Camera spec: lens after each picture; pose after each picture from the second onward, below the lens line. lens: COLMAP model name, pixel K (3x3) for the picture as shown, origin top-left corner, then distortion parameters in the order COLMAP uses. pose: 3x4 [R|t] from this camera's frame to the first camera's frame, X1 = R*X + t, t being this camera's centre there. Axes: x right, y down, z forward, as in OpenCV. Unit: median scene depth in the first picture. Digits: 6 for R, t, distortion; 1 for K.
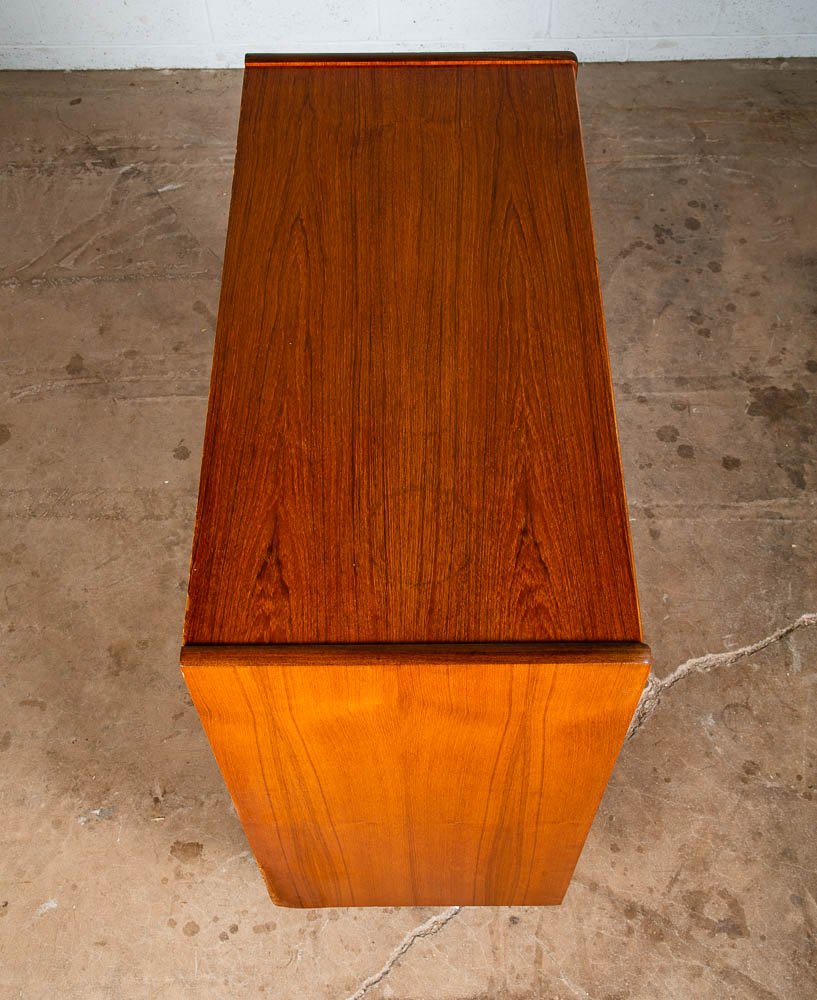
lens RADIAL K [[1218.6, 0, 408.5], [0, 1218.6, 500.0], [0, 0, 1]] dist [-0.004010, 0.077990]
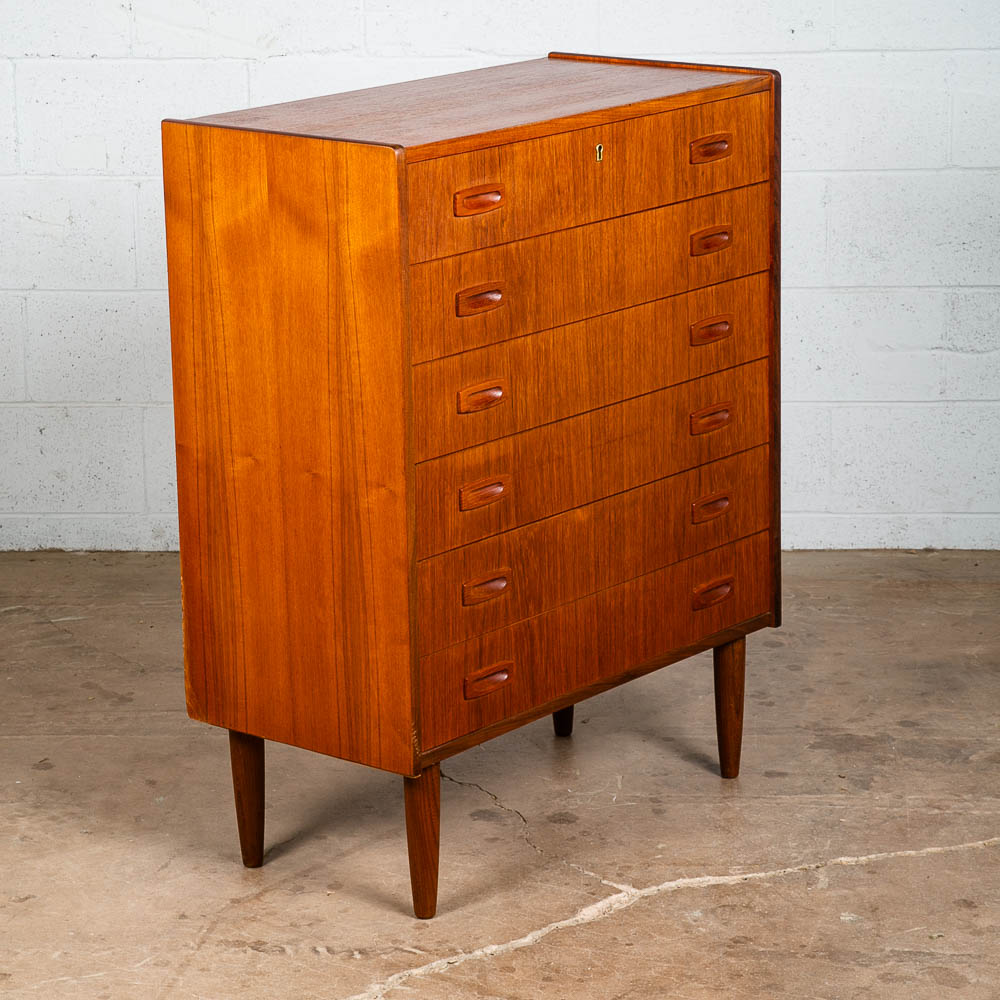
lens RADIAL K [[3424.0, 0, 500.5], [0, 3424.0, 429.4], [0, 0, 1]] dist [0.362528, 0.162657]
pose [[0.998154, 0.011419, -0.059655, 0.236241], [-0.049364, 0.724761, -0.687230, 1.361818], [0.035388, 0.688906, 0.723986, -0.721190]]
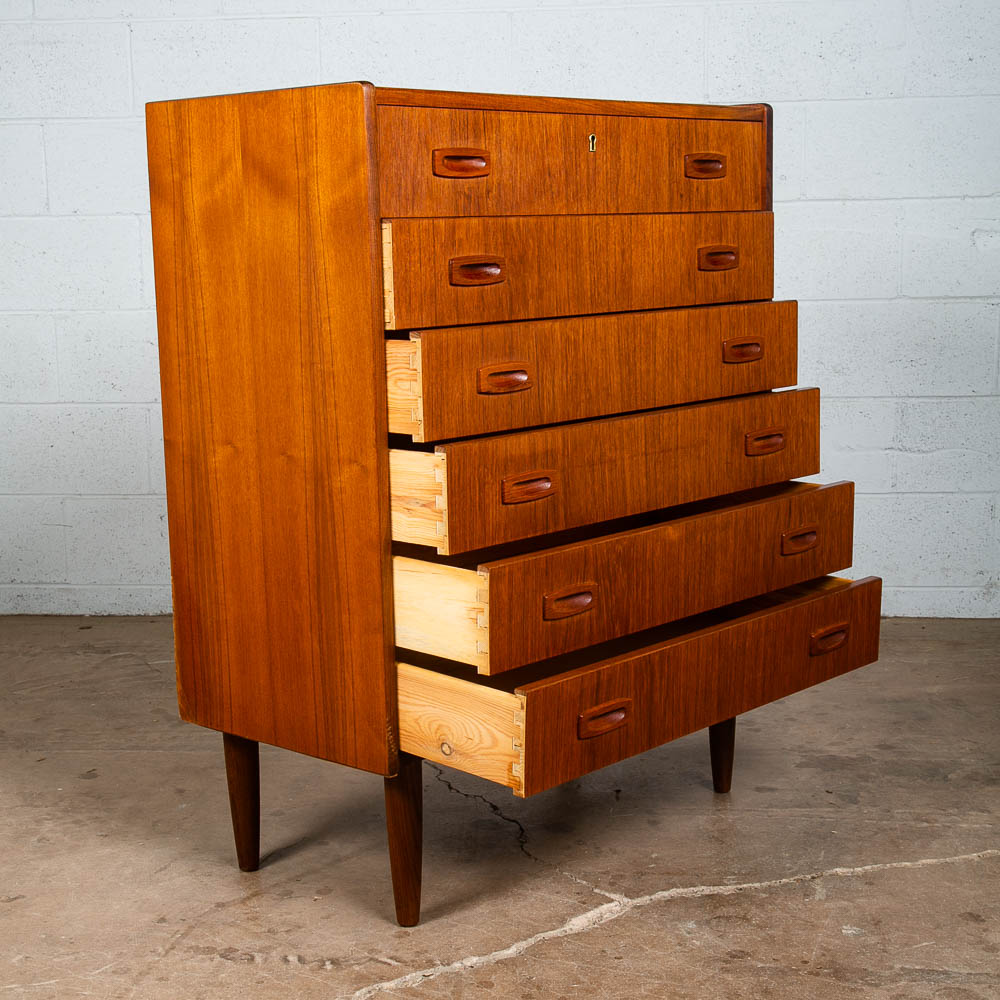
lens RADIAL K [[1808.8, 0, 503.8], [0, 1808.8, 524.6], [0, 0, 1]] dist [0.031617, 0.244662]
pose [[0.994377, 0.011411, -0.105277, 0.233907], [-0.085219, 0.676381, -0.731605, 0.772803], [0.062860, 0.736463, 0.673551, 0.085696]]
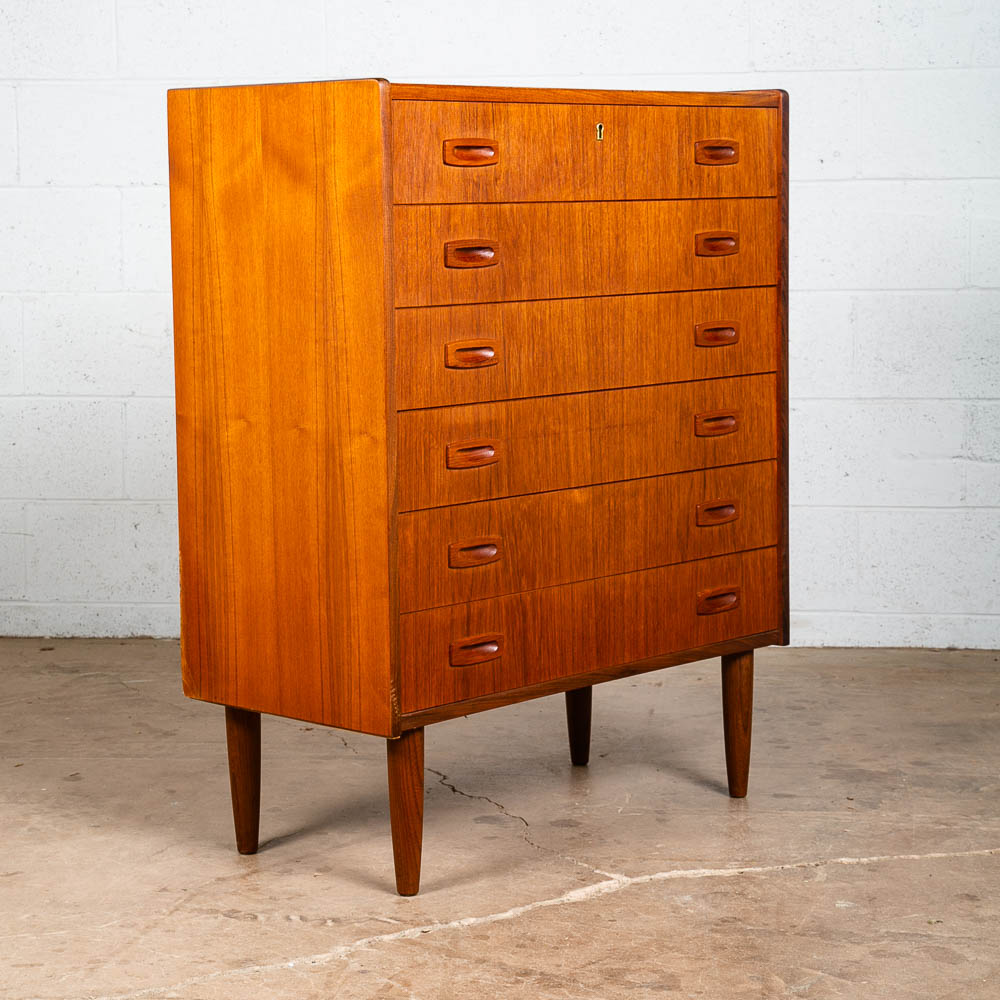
lens RADIAL K [[2566.7, 0, 499.0], [0, 2566.7, 436.7], [0, 0, 1]] dist [0.215521, 0.224969]
pose [[0.991810, 0.016776, -0.126612, 0.309414], [-0.109310, 0.624213, -0.773569, 1.155792], [0.066056, 0.781074, 0.620935, -0.180399]]
